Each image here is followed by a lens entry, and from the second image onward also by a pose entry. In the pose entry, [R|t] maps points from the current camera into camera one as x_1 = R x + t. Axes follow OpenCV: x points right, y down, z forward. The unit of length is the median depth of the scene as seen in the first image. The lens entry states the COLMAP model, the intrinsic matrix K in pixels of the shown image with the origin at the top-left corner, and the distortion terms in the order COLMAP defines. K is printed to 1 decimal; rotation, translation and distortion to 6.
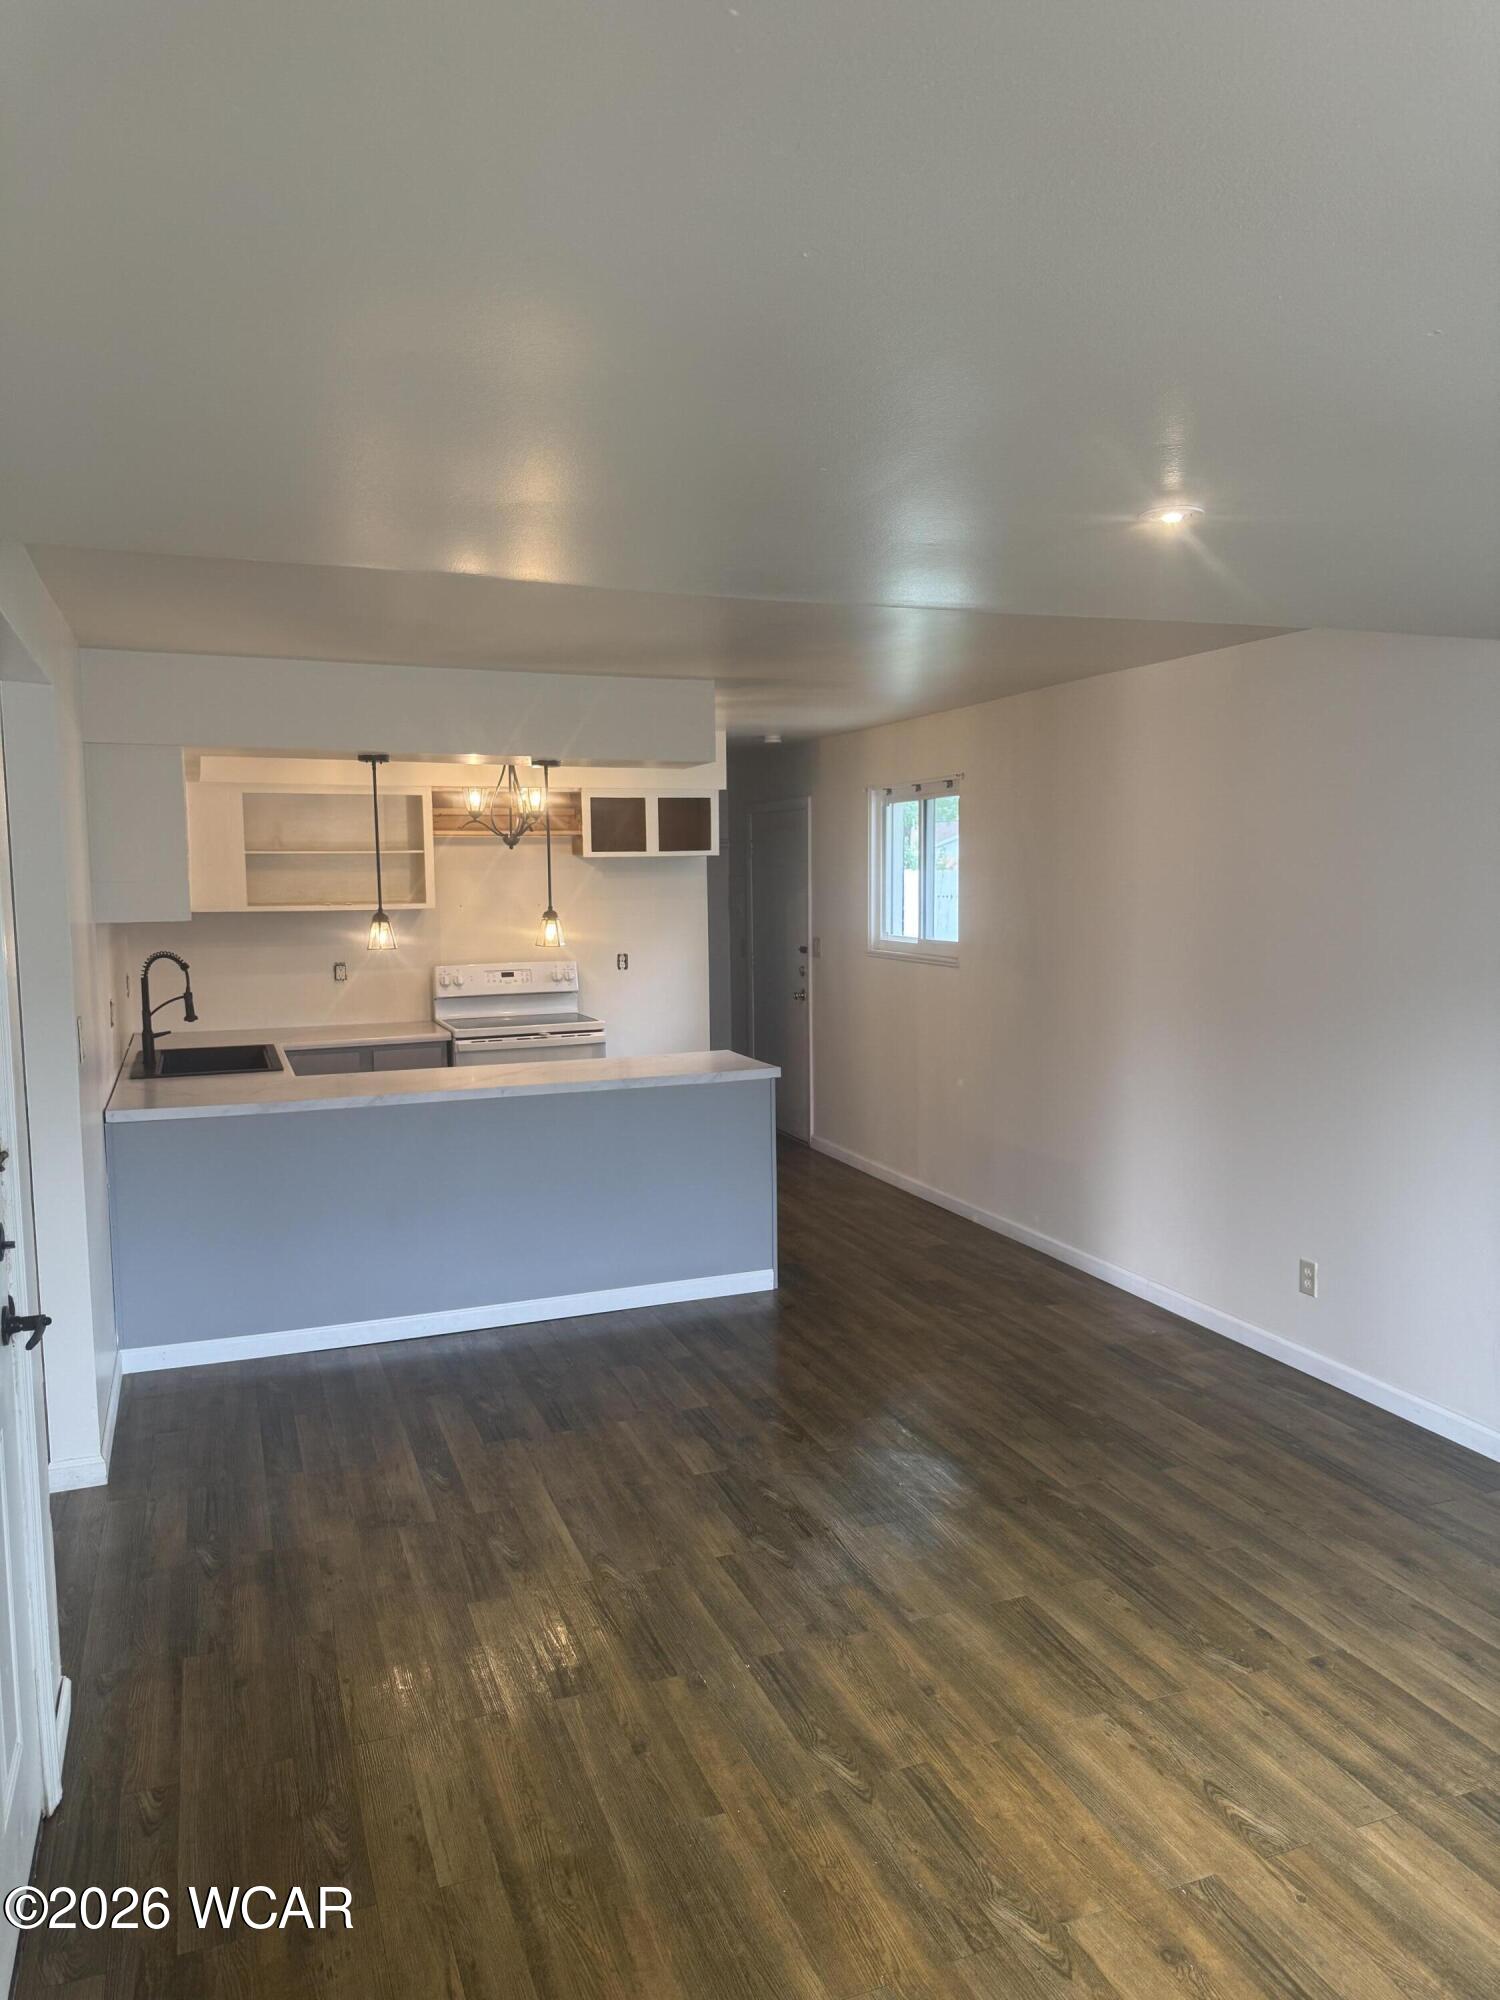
lens RADIAL K [[1419.1, 0, 750.8], [0, 1419.1, 994.2], [0, 0, 1]] dist [0.098201, -0.000266]
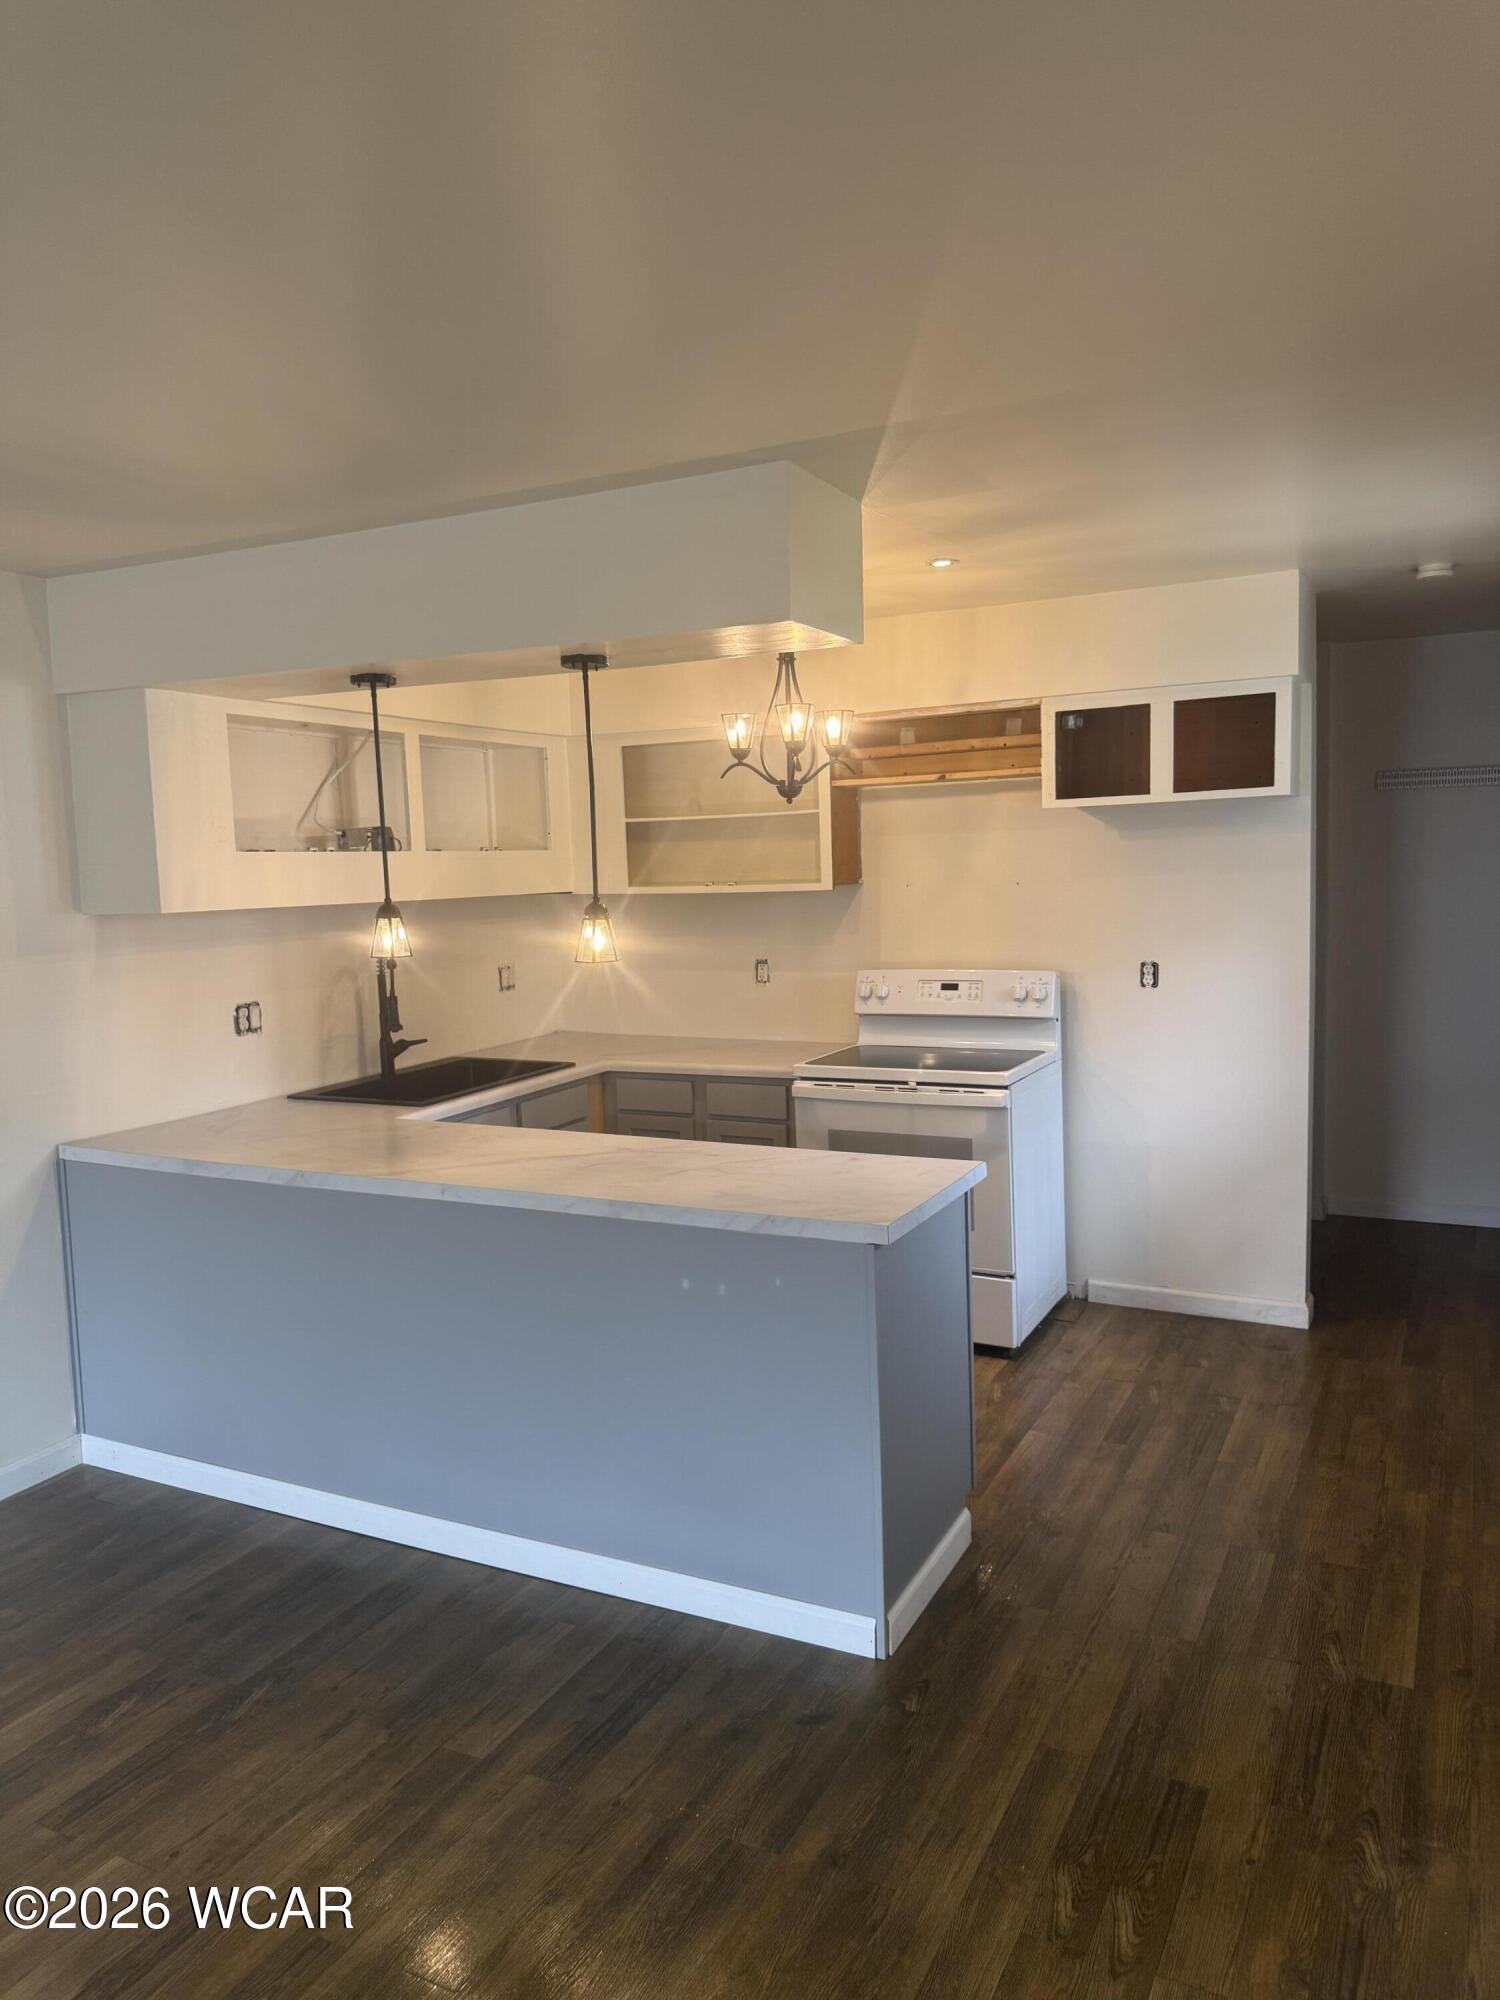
lens RADIAL K [[1427.9, 0, 745.5], [0, 1427.9, 994.9], [0, 0, 1]] dist [0.034052, -0.002433]
pose [[0.666134, 0.063624, -0.743114, 0.272669], [-0.042031, 0.997974, 0.047768, -0.038999], [0.744647, -0.000586, 0.667458, 0.486049]]
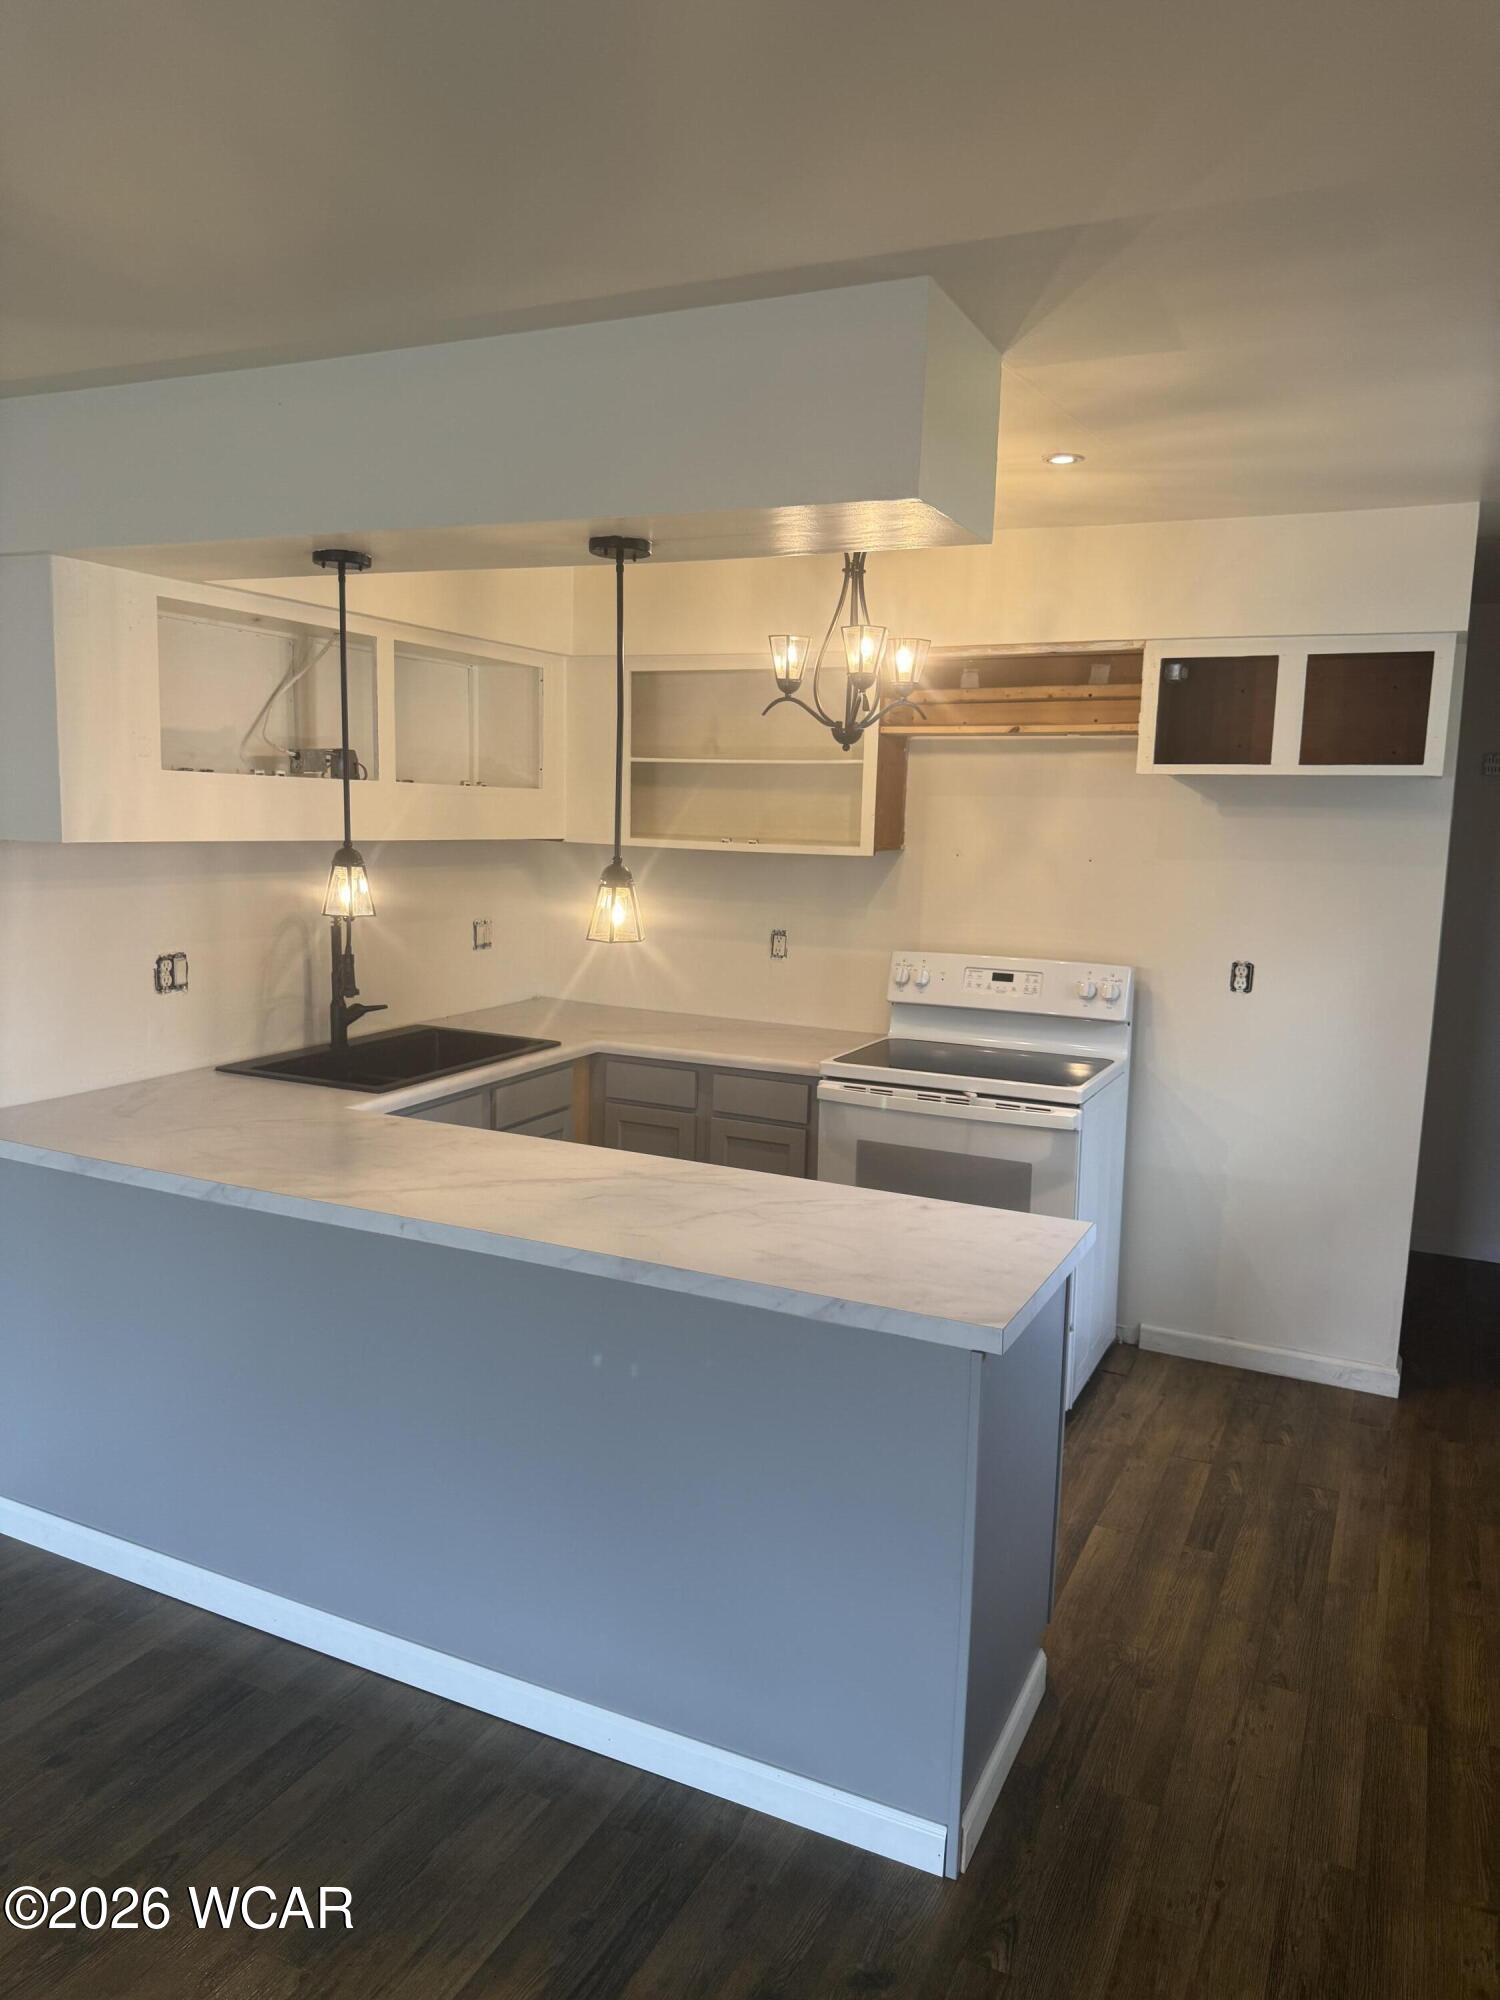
lens RADIAL K [[1426.2, 0, 734.7], [0, 1426.2, 1005.4], [0, 0, 1]] dist [0.023087, -0.006140]
pose [[0.678019, 0.133868, -0.722751, 0.177955], [-0.099025, 0.990948, 0.090647, -0.044933], [0.728343, 0.010110, 0.685138, 0.535389]]
